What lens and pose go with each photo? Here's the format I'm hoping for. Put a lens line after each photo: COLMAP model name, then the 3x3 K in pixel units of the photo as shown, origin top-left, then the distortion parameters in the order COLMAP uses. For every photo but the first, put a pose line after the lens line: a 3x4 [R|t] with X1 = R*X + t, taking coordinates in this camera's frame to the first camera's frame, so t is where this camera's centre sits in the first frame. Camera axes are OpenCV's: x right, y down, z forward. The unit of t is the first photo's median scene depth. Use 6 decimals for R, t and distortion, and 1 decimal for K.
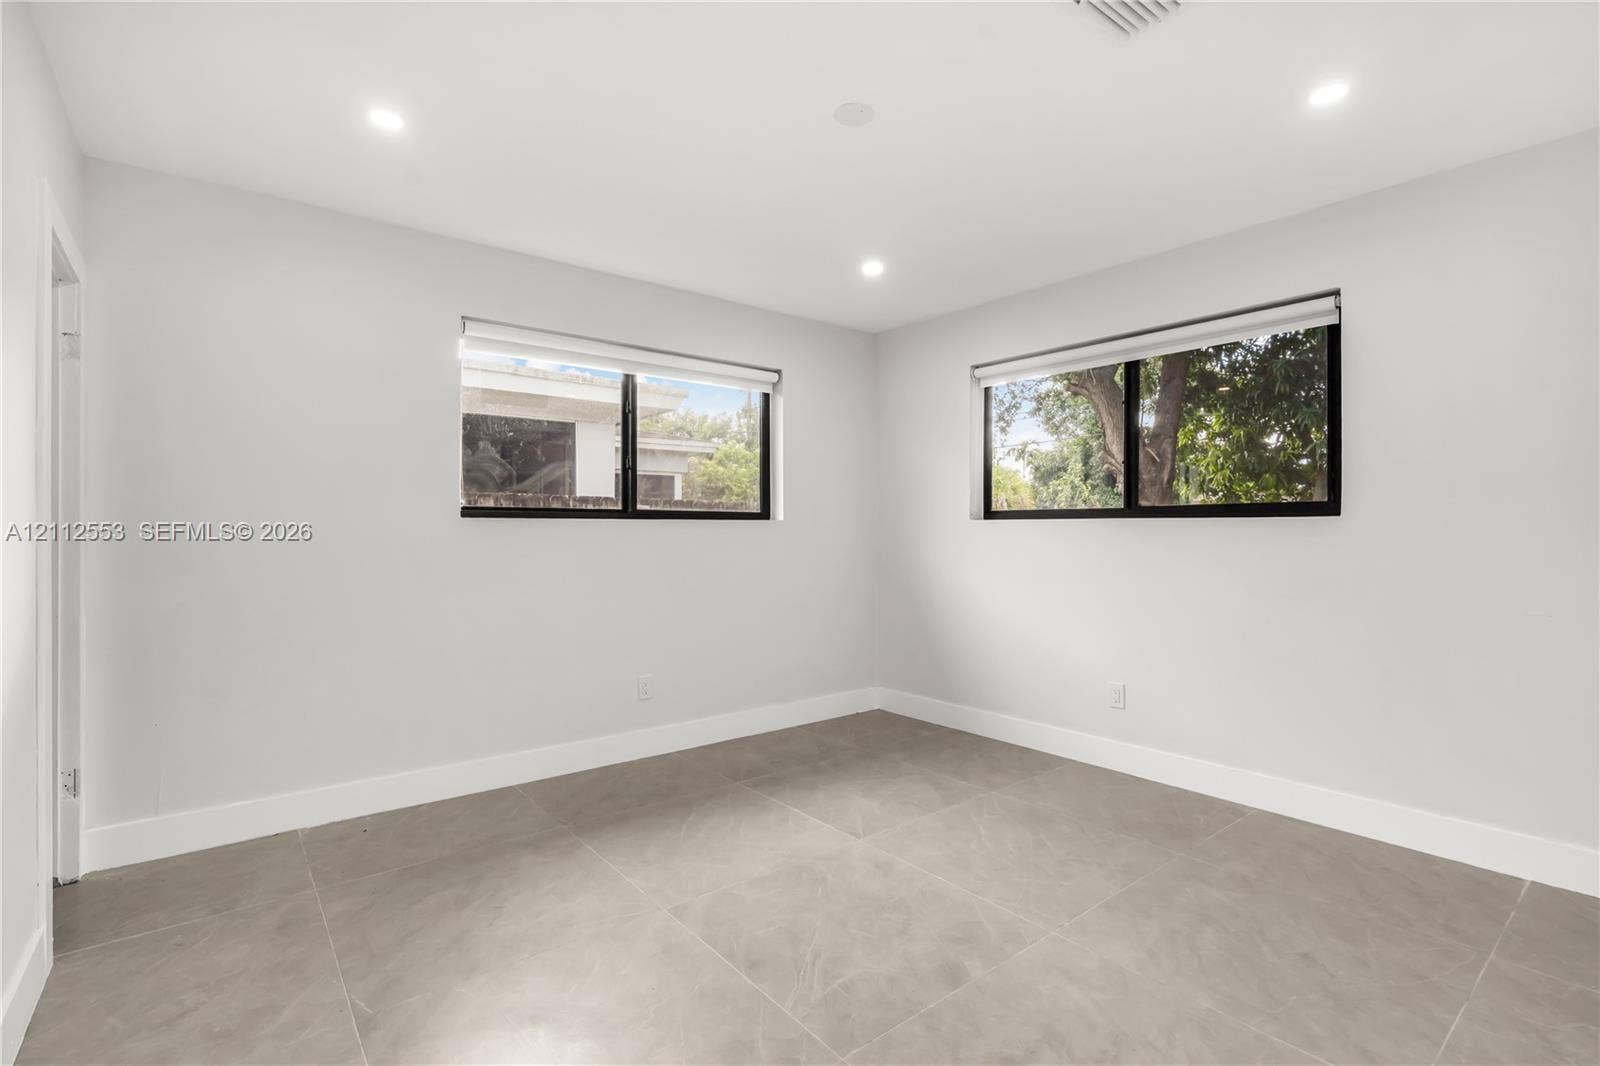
lens RADIAL K [[752.8, 0, 797.8], [0, 752.8, 535.2], [0, 0, 1]] dist [-0.004500, -0.000310]
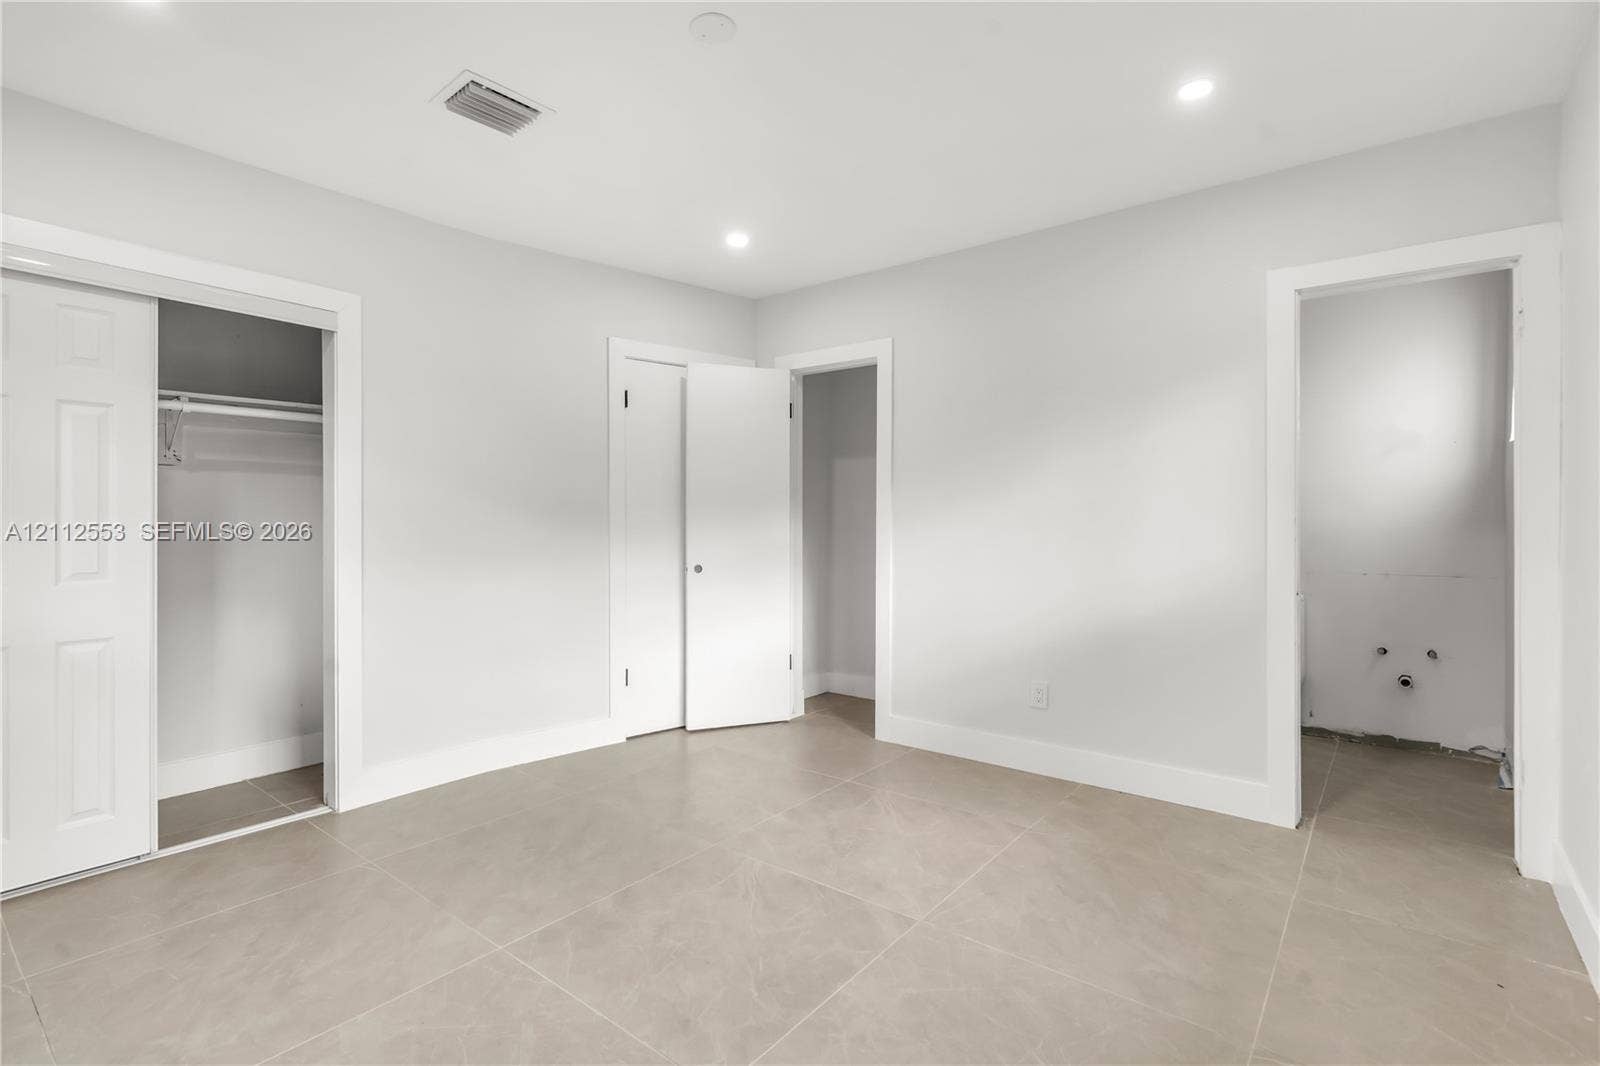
lens RADIAL K [[752.8, 0, 797.8], [0, 752.8, 535.2], [0, 0, 1]] dist [-0.004500, -0.000310]
pose [[-0.974947, 0.008685, -0.222269, 0.180550], [0.003001, 0.999660, 0.025898, -0.004638], [0.222419, 0.024582, -0.974641, 1.950621]]
